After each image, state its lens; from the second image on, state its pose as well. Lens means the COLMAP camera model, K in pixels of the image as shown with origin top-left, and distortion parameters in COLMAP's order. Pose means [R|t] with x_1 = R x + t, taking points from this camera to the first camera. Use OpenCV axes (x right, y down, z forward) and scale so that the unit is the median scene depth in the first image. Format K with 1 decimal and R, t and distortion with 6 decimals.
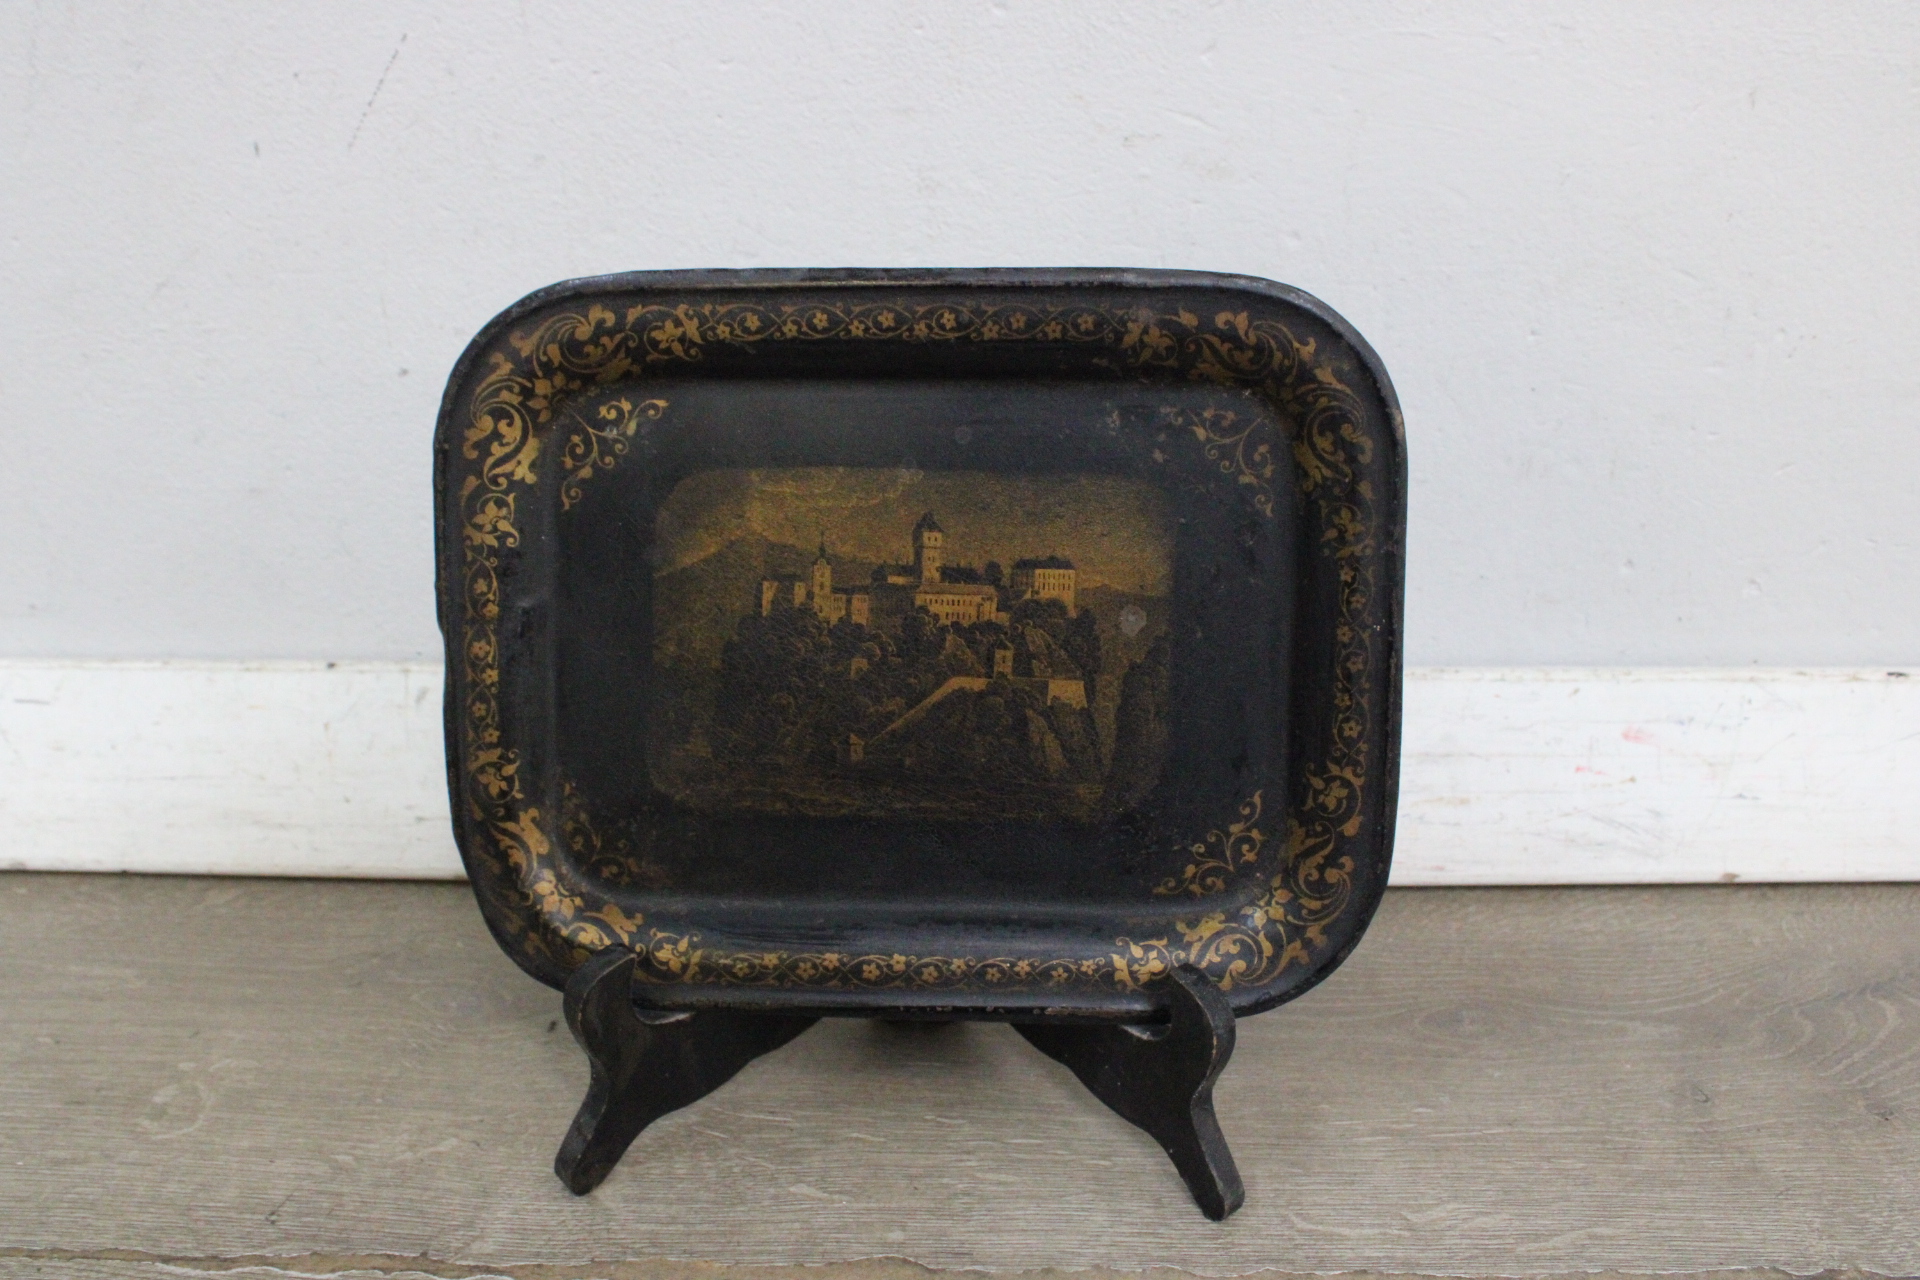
lens RADIAL K [[1682.0, 0, 941.9], [0, 1682.0, 640.1], [0, 0, 1]] dist [-0.143108, 0.110381]
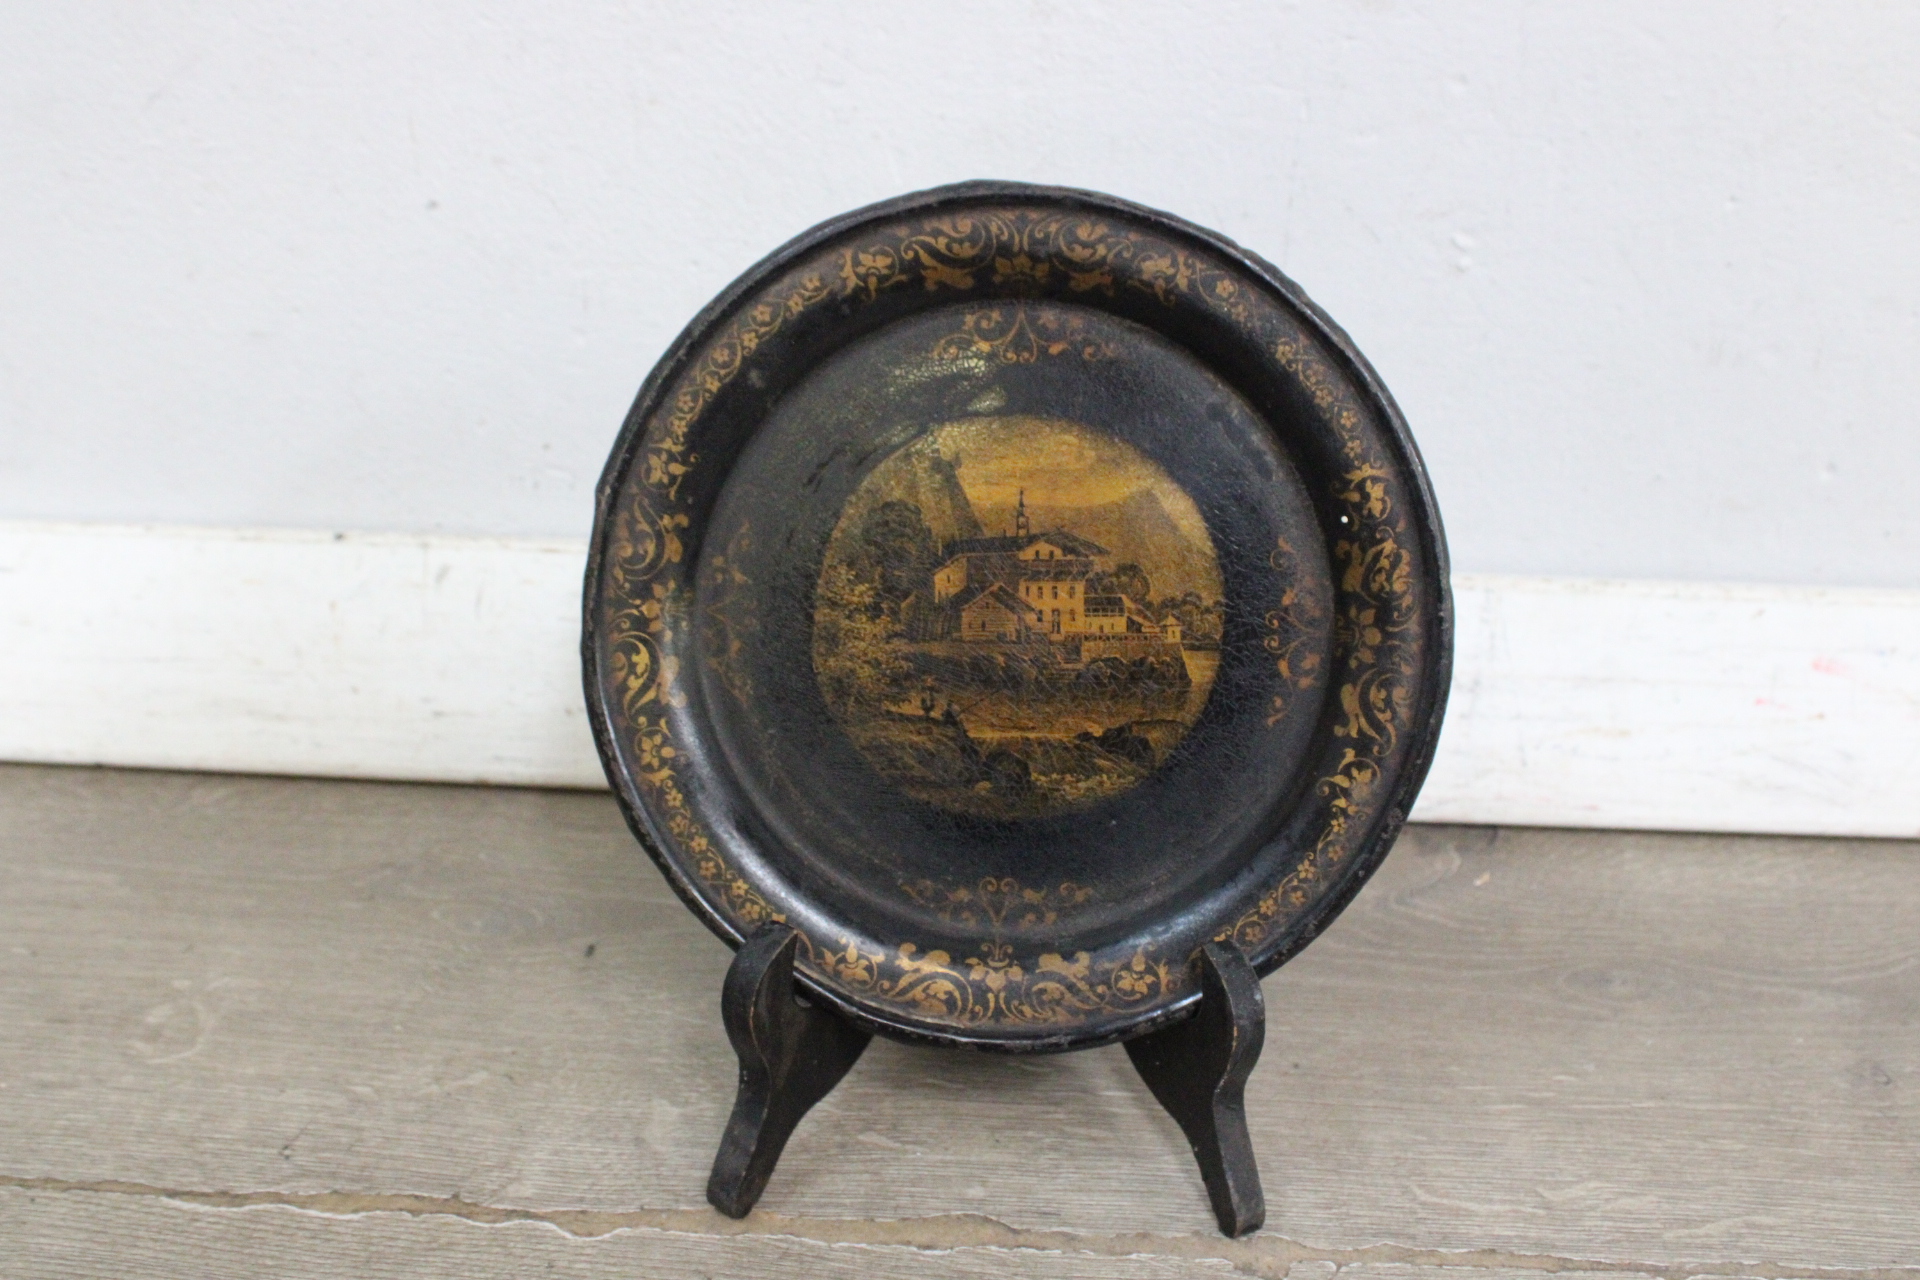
lens RADIAL K [[2022.0, 0, 947.0], [0, 2022.0, 626.8], [0, 0, 1]] dist [-0.068384, 0.000000]
pose [[0.999277, 0.032533, -0.019659, -0.028518], [-0.031324, 0.997768, 0.058971, -0.012070], [0.021534, -0.058312, 0.998066, -0.074615]]
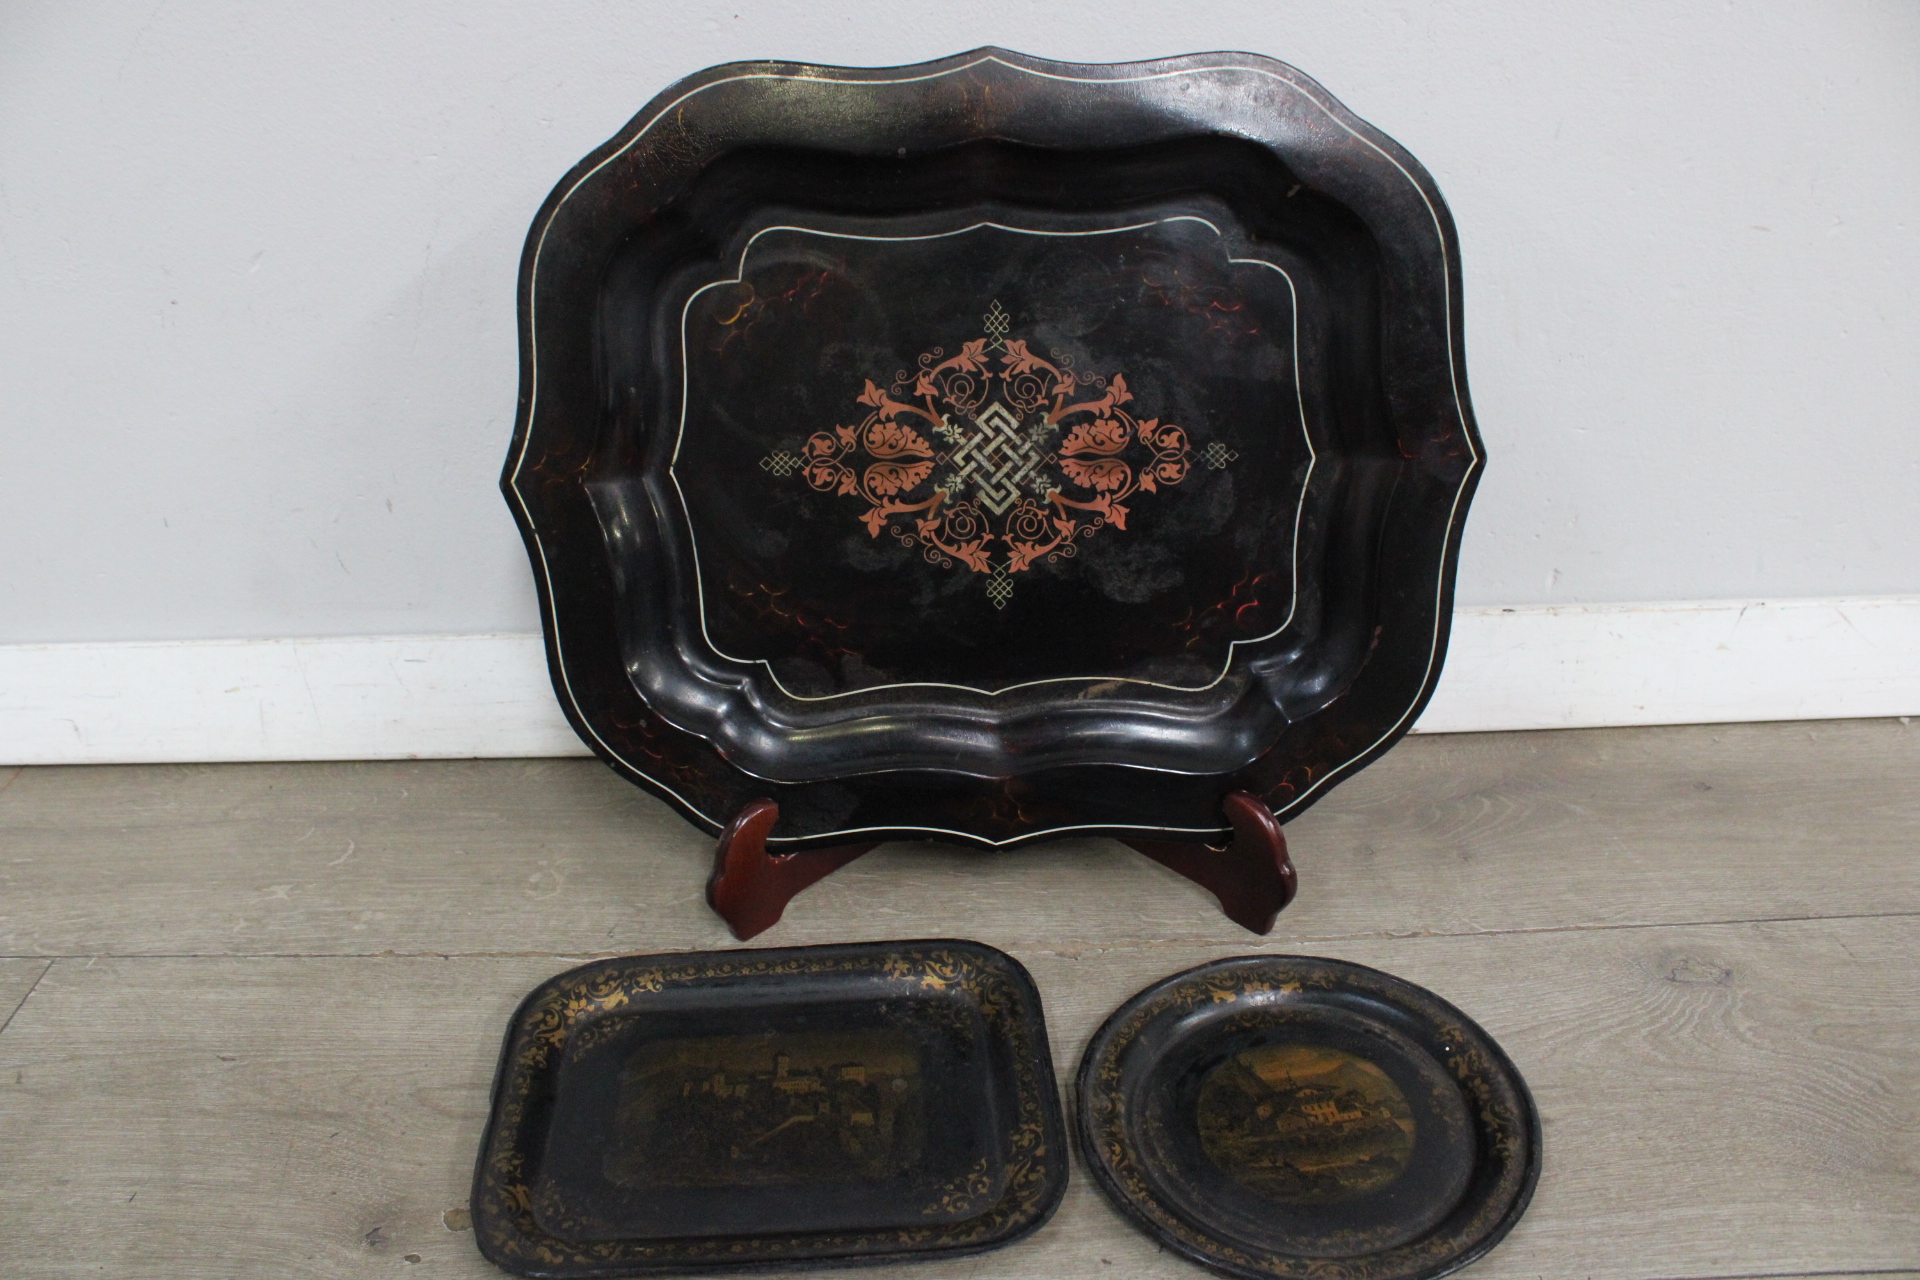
lens RADIAL K [[1540.5, 0, 953.4], [0, 1540.5, 641.4], [0, 0, 1]] dist [-0.168923, 0.132787]
pose [[0.999484, -0.032102, 0.000504, 0.002708], [0.031961, 0.996330, 0.079399, -0.106438], [-0.003051, -0.079342, 0.996843, -0.681473]]
